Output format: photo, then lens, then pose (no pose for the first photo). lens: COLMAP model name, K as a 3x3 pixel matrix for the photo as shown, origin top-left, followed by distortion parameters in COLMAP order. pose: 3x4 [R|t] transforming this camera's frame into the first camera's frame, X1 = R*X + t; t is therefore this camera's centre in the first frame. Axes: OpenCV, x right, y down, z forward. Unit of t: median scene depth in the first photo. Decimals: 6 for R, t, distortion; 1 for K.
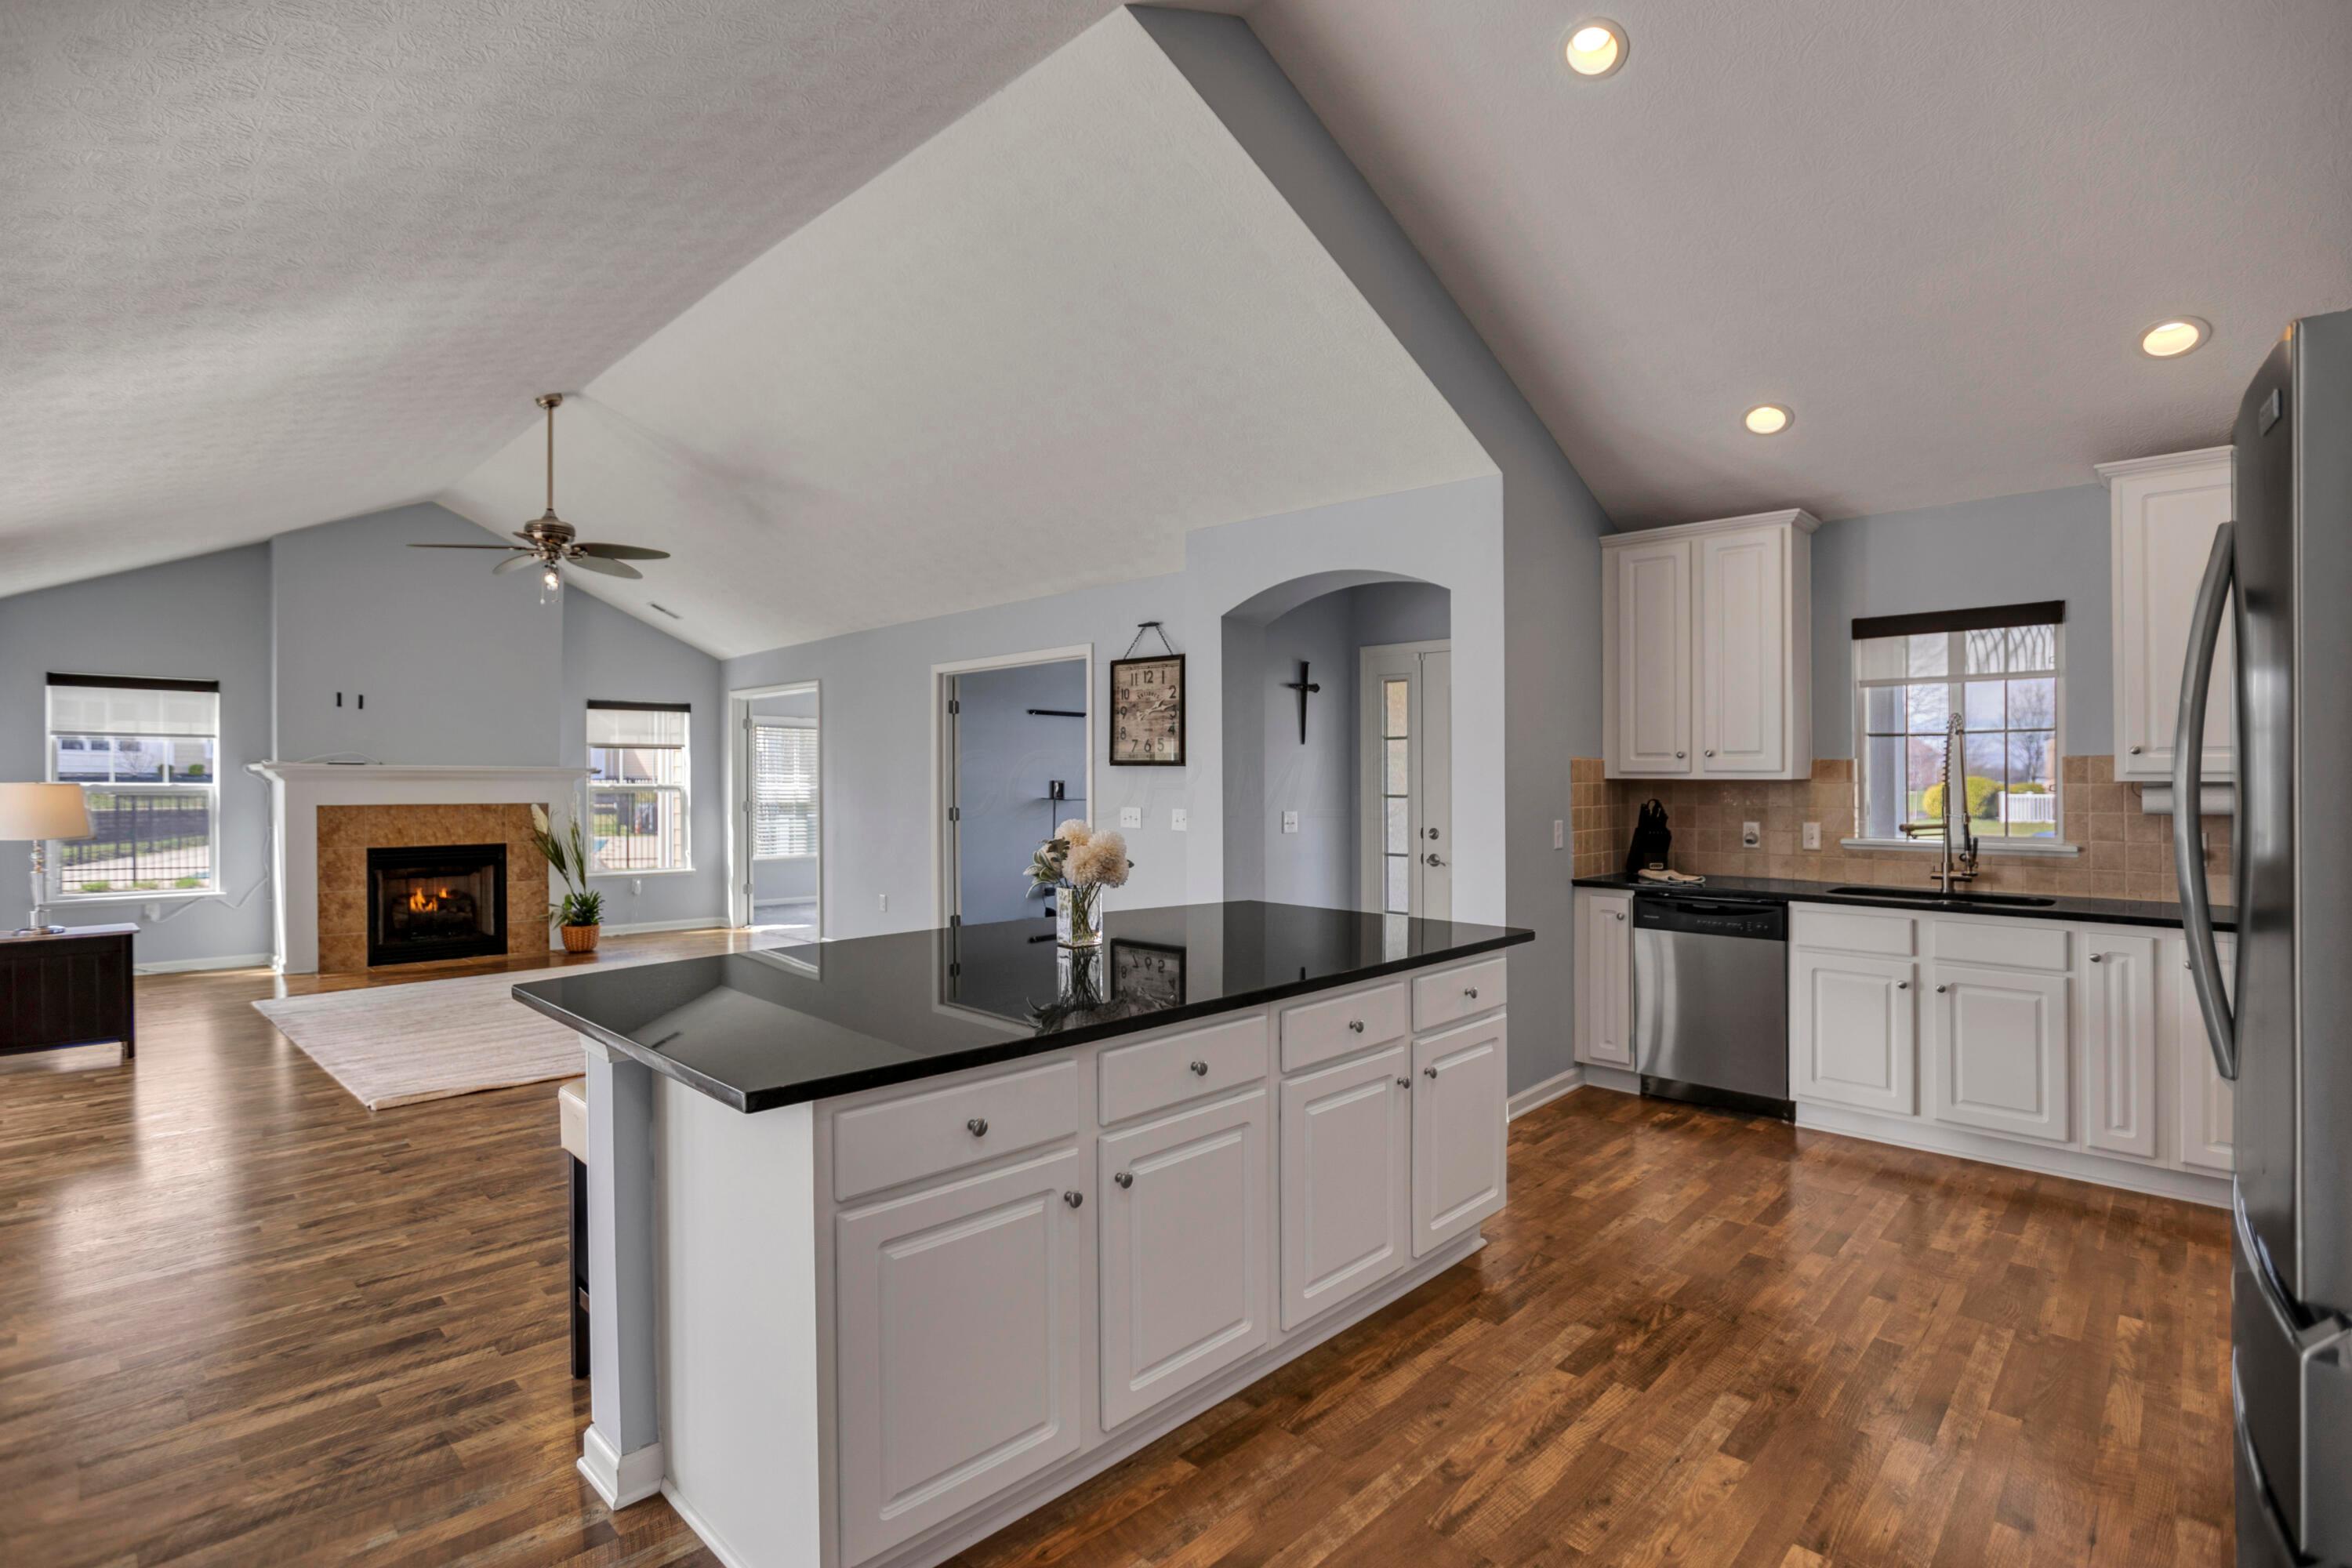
lens RADIAL K [[1066.8, 0, 1206.9], [0, 1066.8, 754.2], [0, 0, 1]] dist [-0.034360, 0.000103]
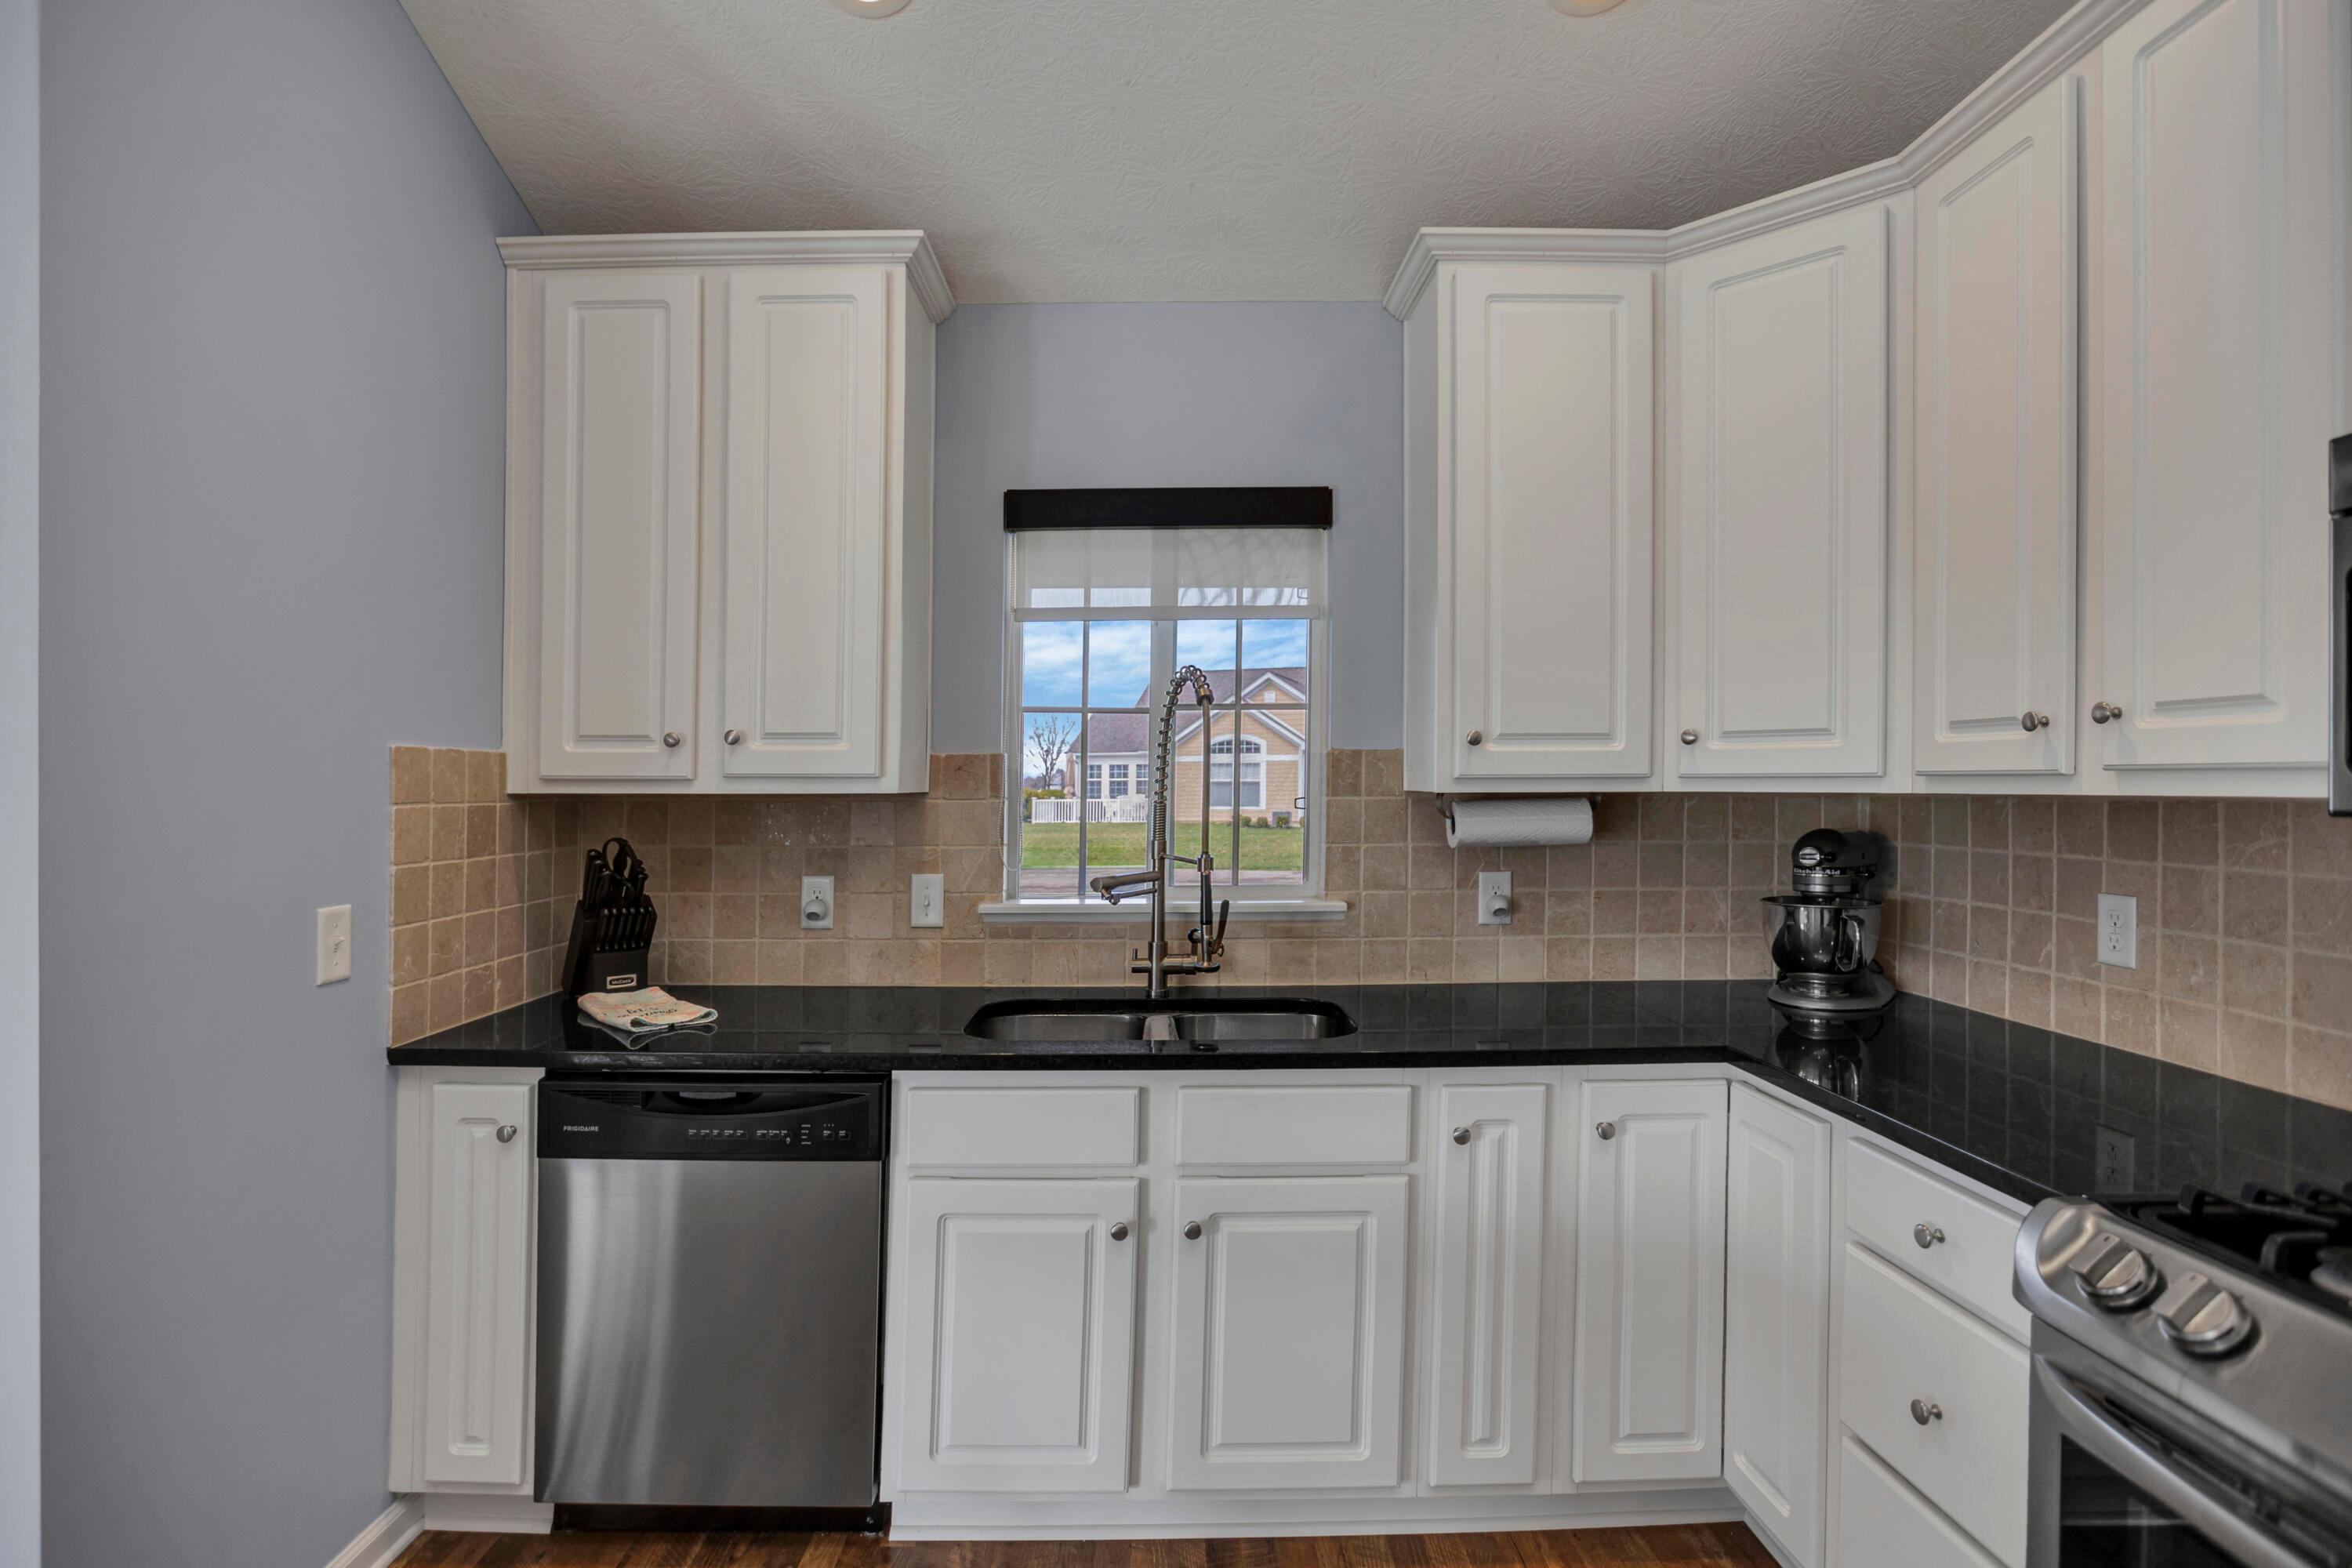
lens RADIAL K [[1066.8, 0, 1206.9], [0, 1066.8, 754.2], [0, 0, 1]] dist [-0.034360, 0.000103]
pose [[0.689420, 0.015687, 0.724192, 0.300355], [-0.007238, 0.999865, -0.014767, 0.012673], [-0.724325, 0.004939, 0.689441, 0.562915]]
